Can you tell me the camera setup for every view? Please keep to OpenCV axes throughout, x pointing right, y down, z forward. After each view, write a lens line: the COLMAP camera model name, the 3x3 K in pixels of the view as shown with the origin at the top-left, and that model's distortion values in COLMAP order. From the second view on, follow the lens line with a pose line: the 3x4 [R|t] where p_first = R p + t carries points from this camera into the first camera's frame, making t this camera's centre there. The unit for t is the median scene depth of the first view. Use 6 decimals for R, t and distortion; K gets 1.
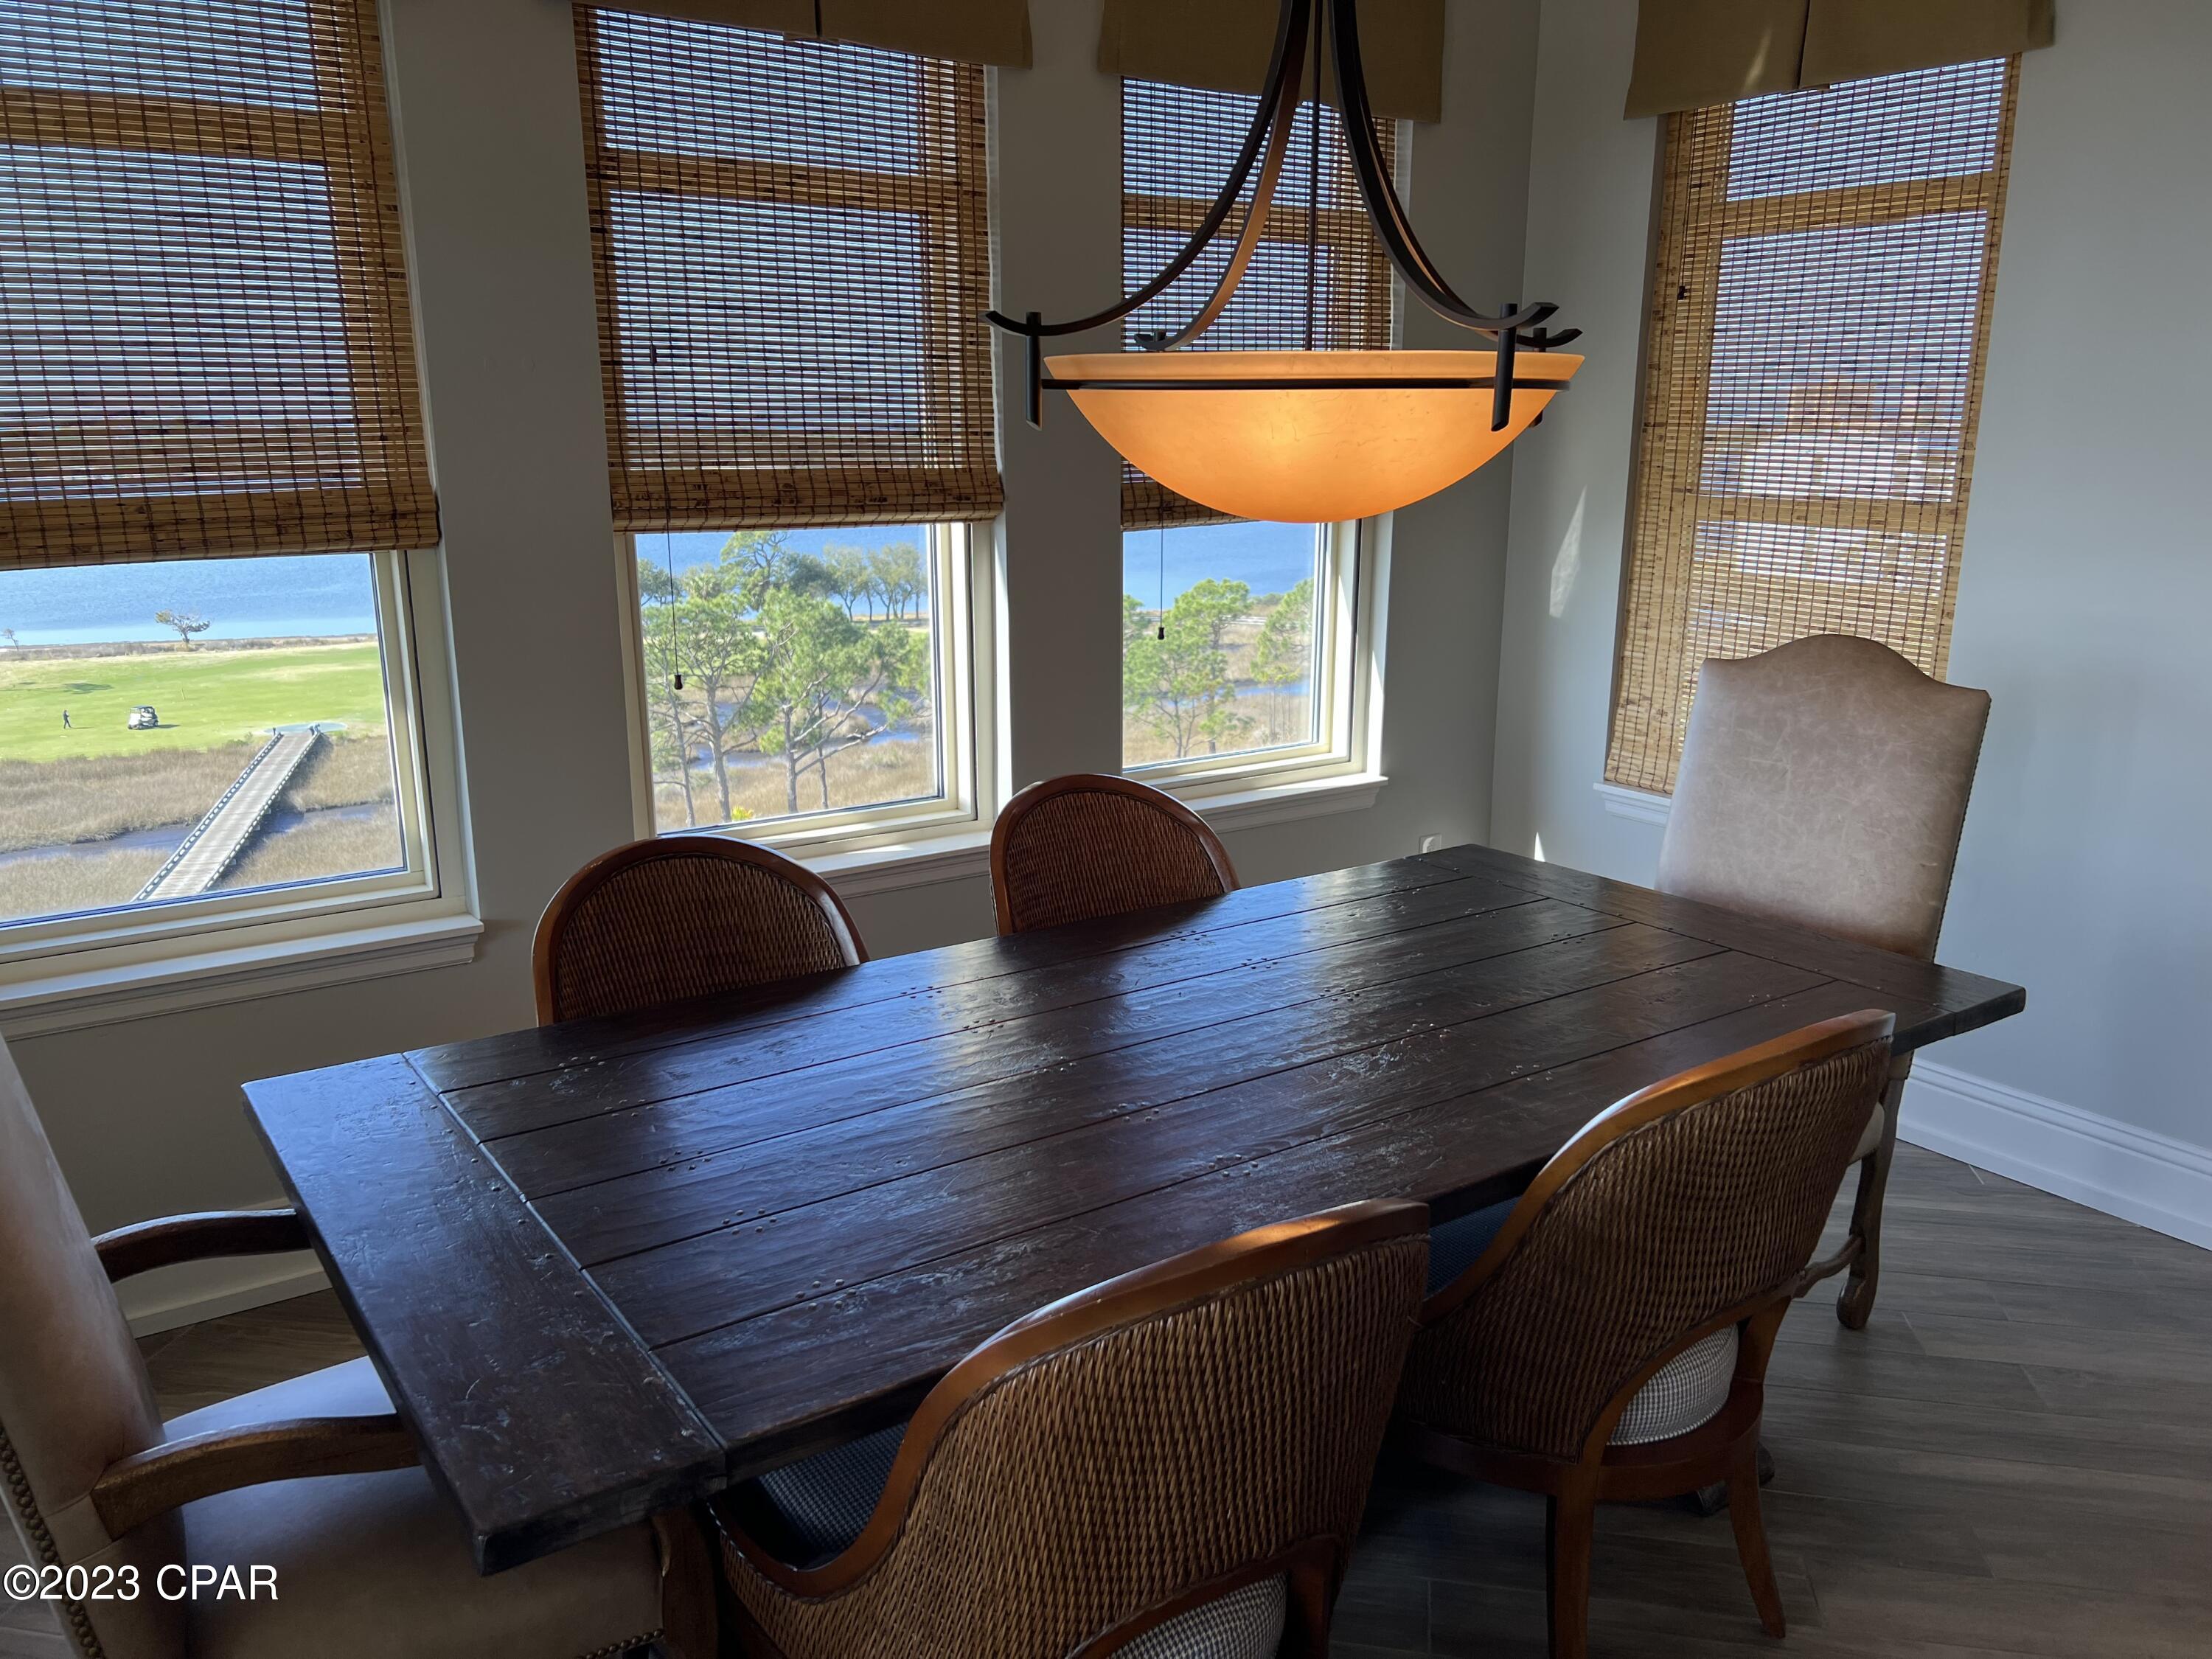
lens RADIAL K [[1656.0, 0, 1110.5], [0, 1656.0, 852.3], [0, 0, 1]] dist [0.027803, -0.023187]
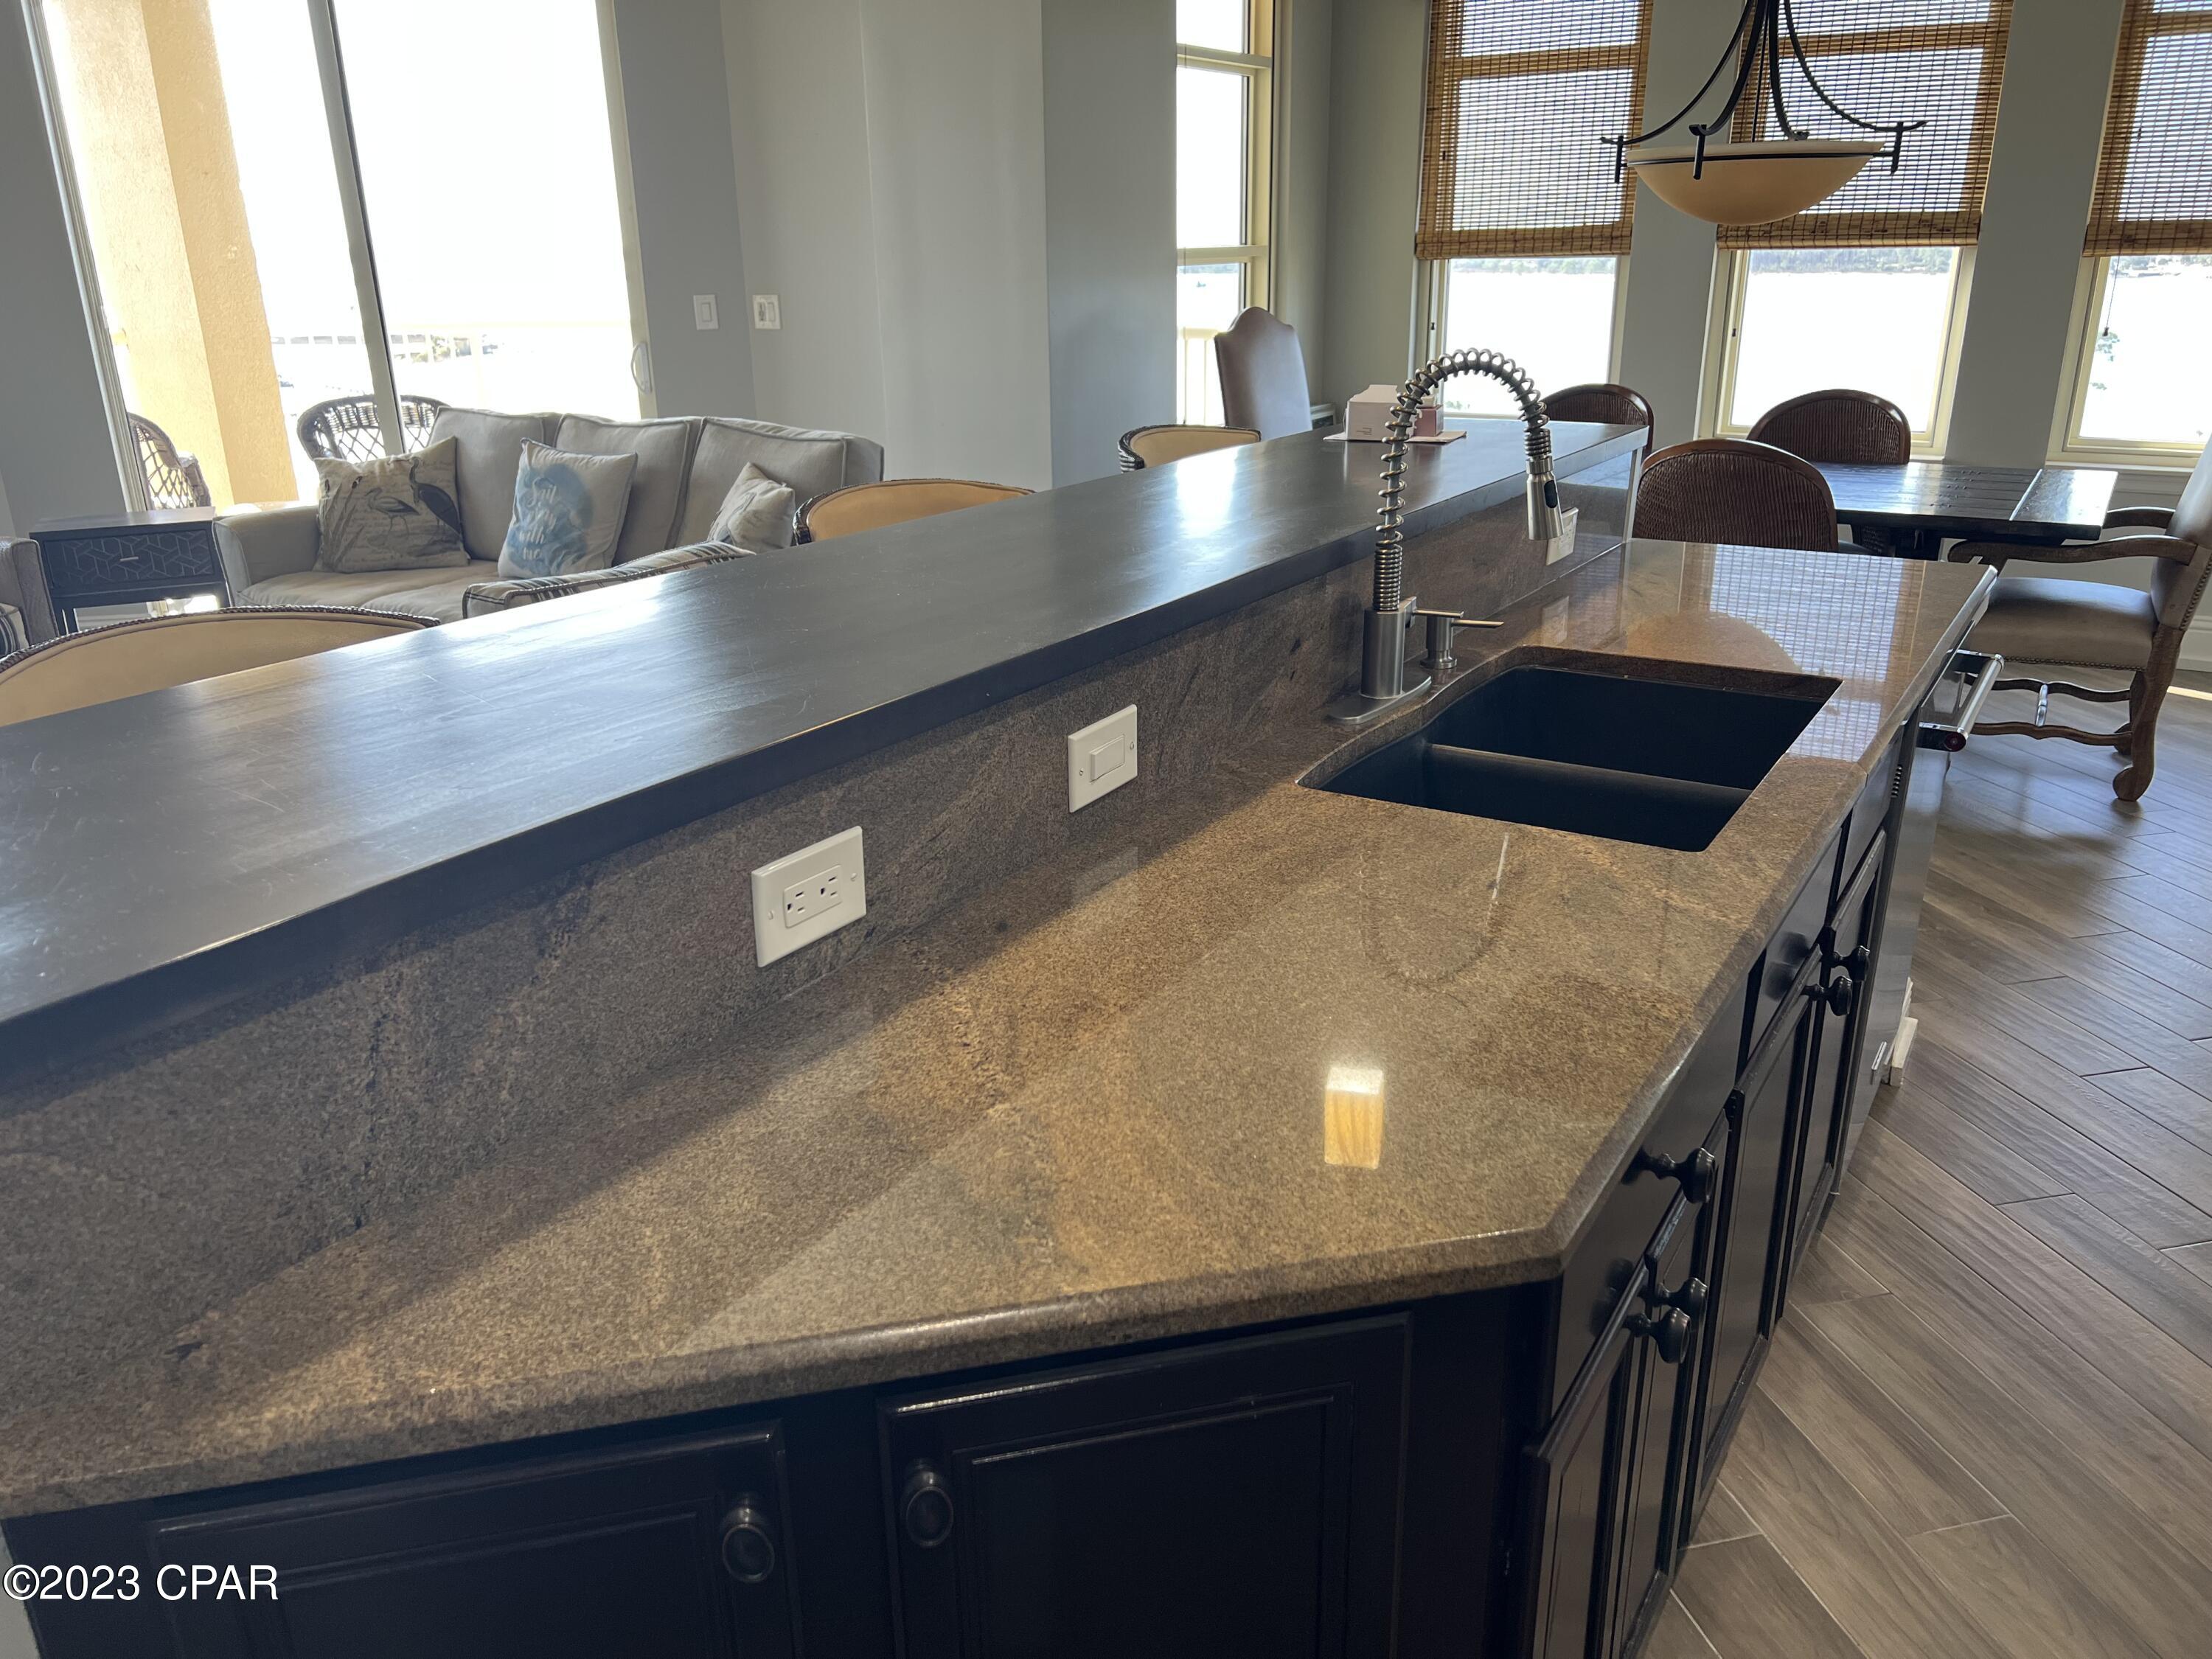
lens RADIAL K [[1656.0, 0, 1110.5], [0, 1656.0, 852.3], [0, 0, 1]] dist [0.027803, -0.023187]
pose [[0.407102, 0.311301, -0.858697, 1.325809], [-0.215801, 0.946293, 0.240747, 0.162004], [0.887523, 0.087299, 0.452417, -0.451257]]
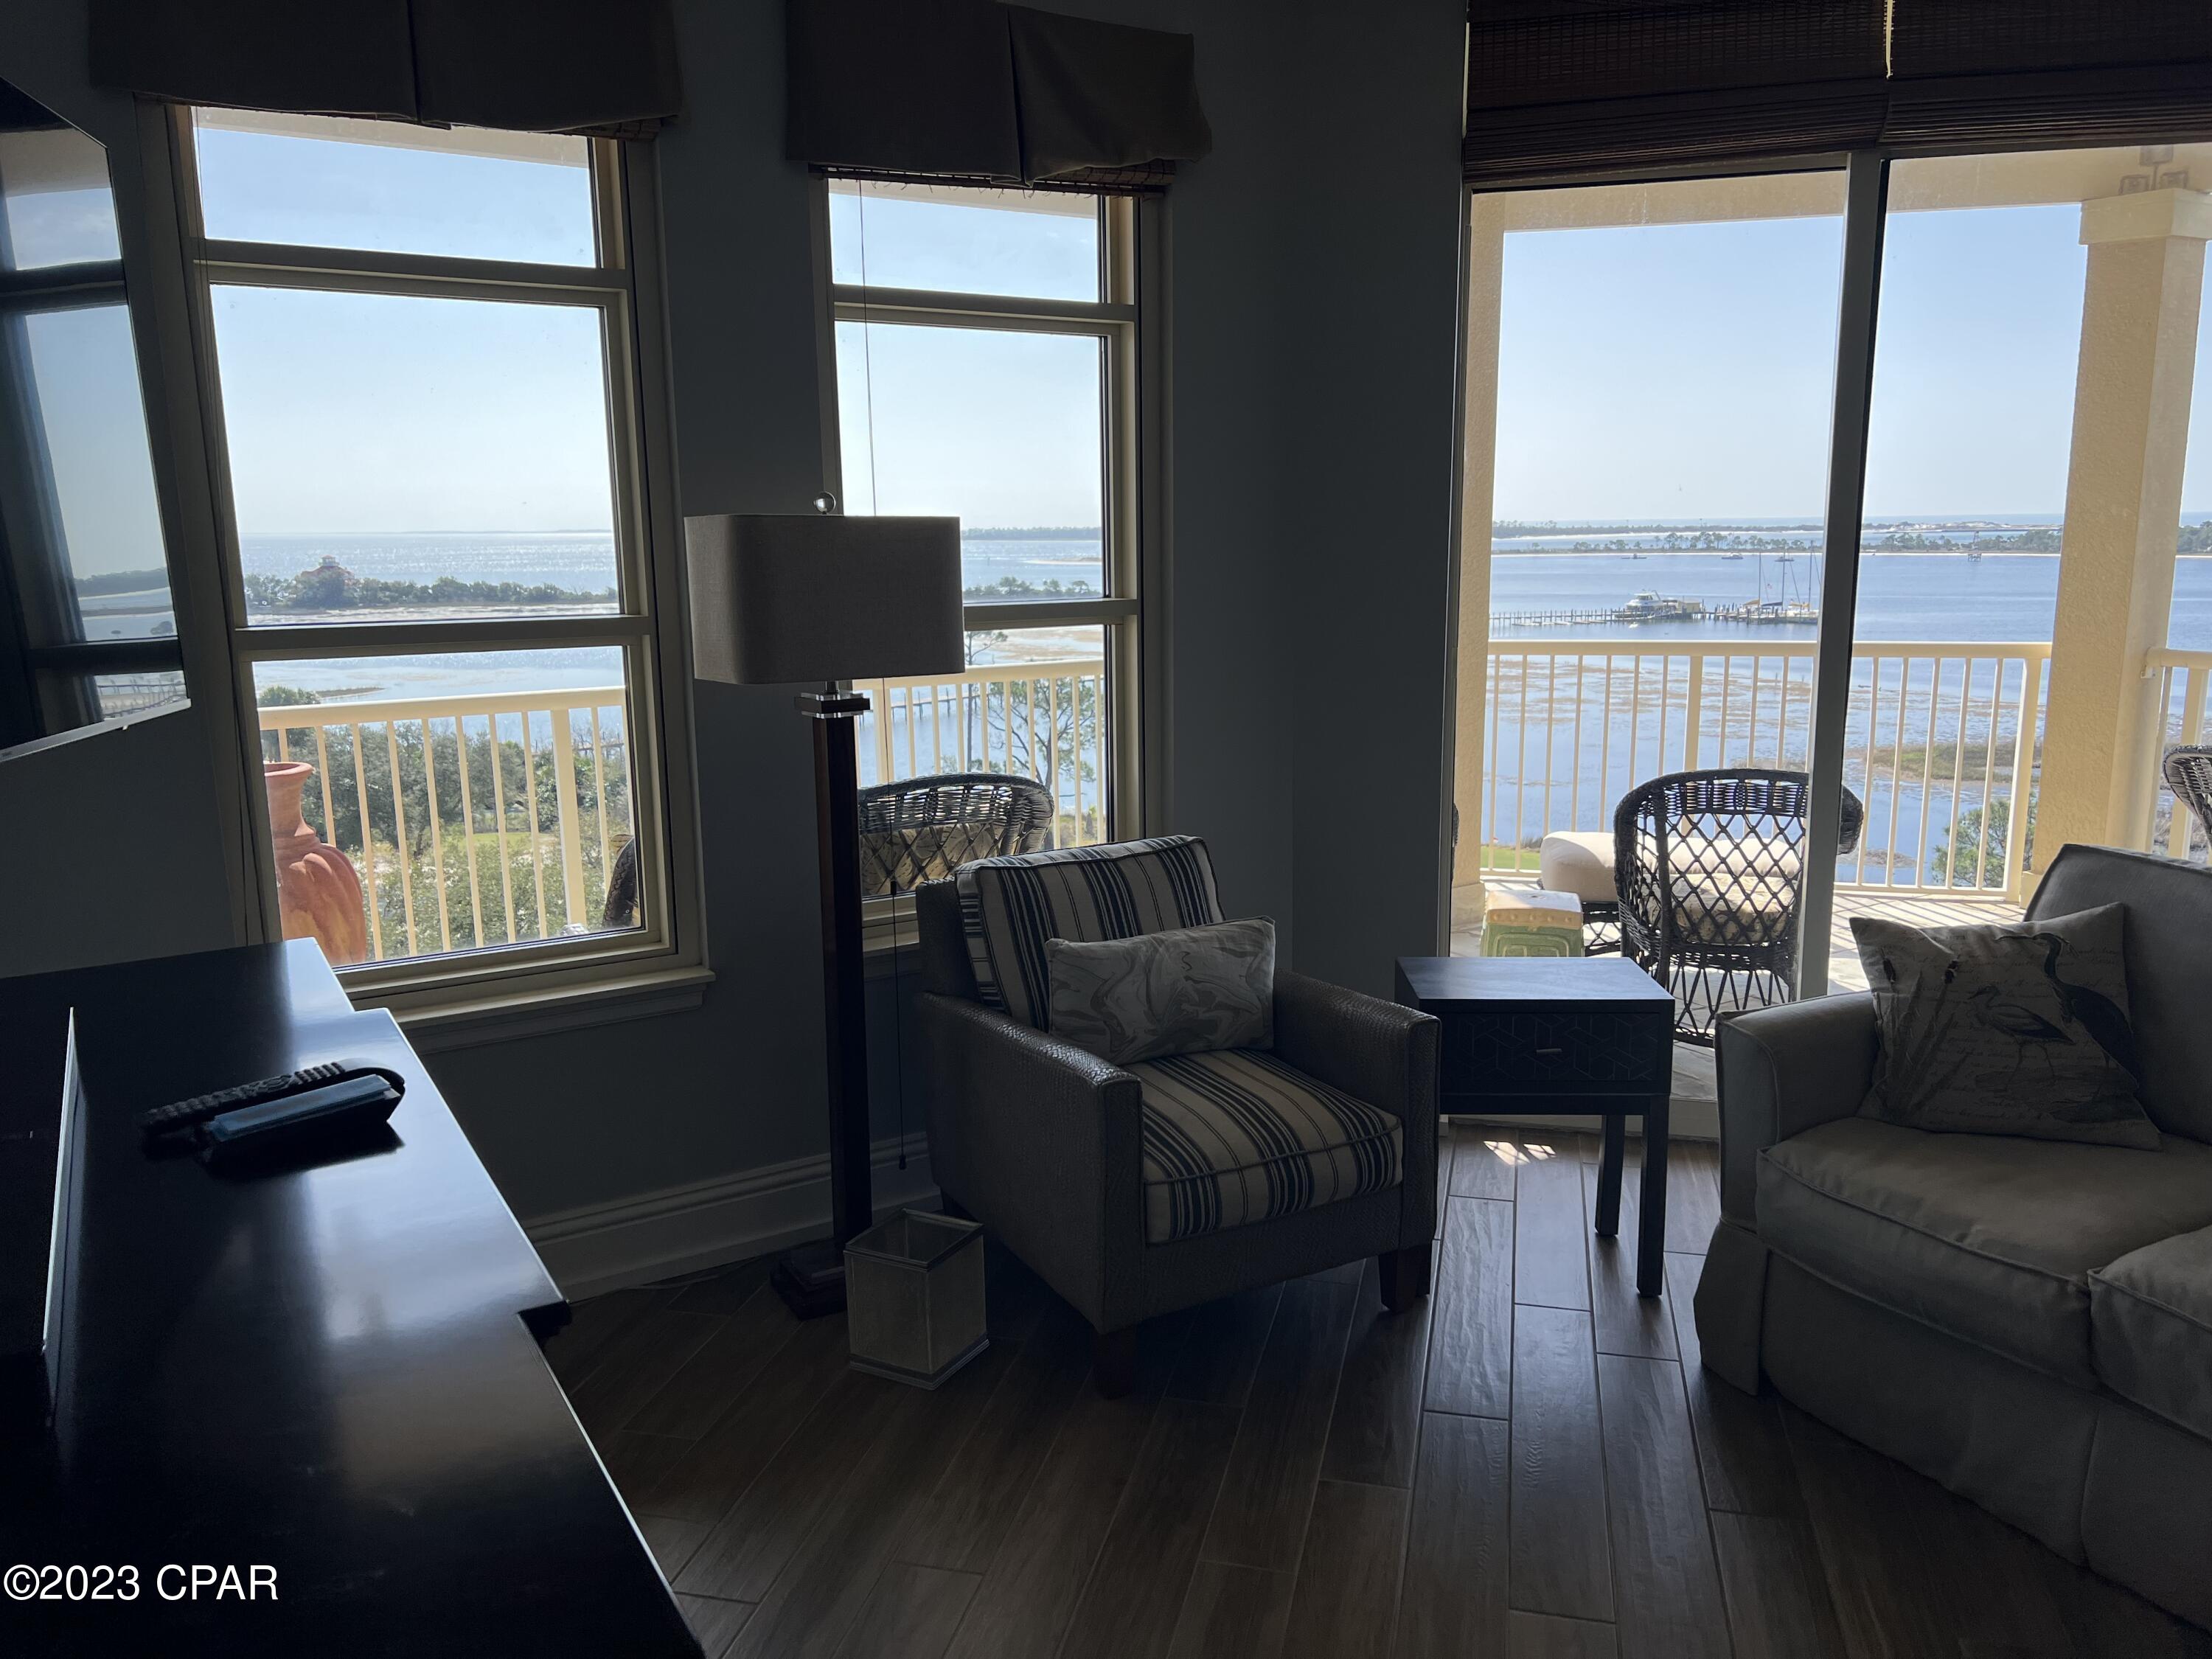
lens RADIAL K [[1656.0, 0, 1110.5], [0, 1656.0, 852.3], [0, 0, 1]] dist [0.027803, -0.023187]
pose [[-0.061488, 0.191996, -0.979468, 0.434066], [-0.238901, 0.949969, 0.201211, 0.231254], [0.969095, 0.246368, -0.012544, -0.880731]]
